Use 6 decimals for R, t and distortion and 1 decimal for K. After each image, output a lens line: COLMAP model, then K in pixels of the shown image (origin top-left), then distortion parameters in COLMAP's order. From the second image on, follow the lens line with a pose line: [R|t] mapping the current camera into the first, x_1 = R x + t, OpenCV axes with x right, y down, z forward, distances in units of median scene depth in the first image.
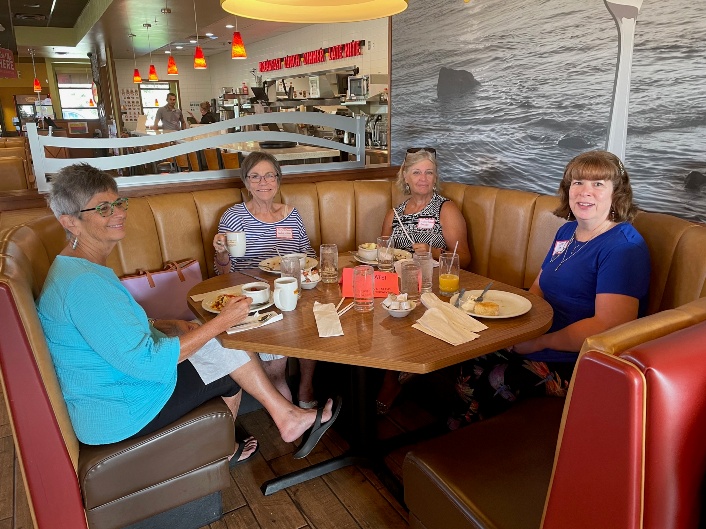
lens RADIAL K [[524.3, 0, 355.7], [0, 524.3, 268.9], [0, 0, 1]] dist [0.059763, -0.058694]
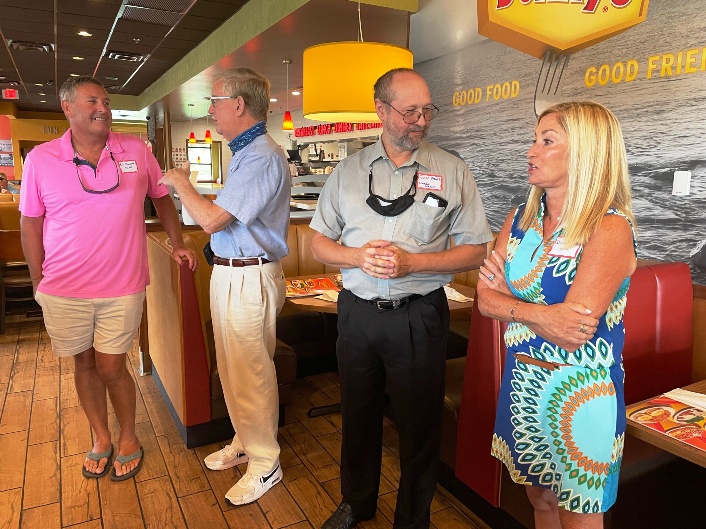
lens RADIAL K [[524.3, 0, 355.3], [0, 524.3, 270.7], [0, 0, 1]] dist [0.059763, -0.058694]
pose [[0.998729, 0.036168, -0.035109, -0.001224], [-0.039579, 0.994009, -0.101877, 0.096241], [0.031214, 0.103137, 0.994177, -0.356900]]
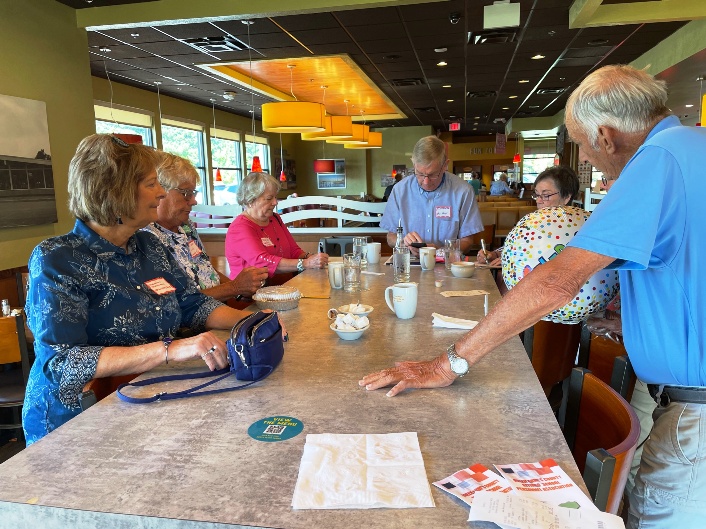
lens RADIAL K [[524.3, 0, 348.4], [0, 524.3, 266.7], [0, 0, 1]] dist [0.059763, -0.058694]
pose [[0.727017, 0.106301, -0.678341, 0.139079], [-0.181322, 0.982596, -0.040353, 0.226747], [0.662245, 0.152336, 0.733638, -0.896704]]
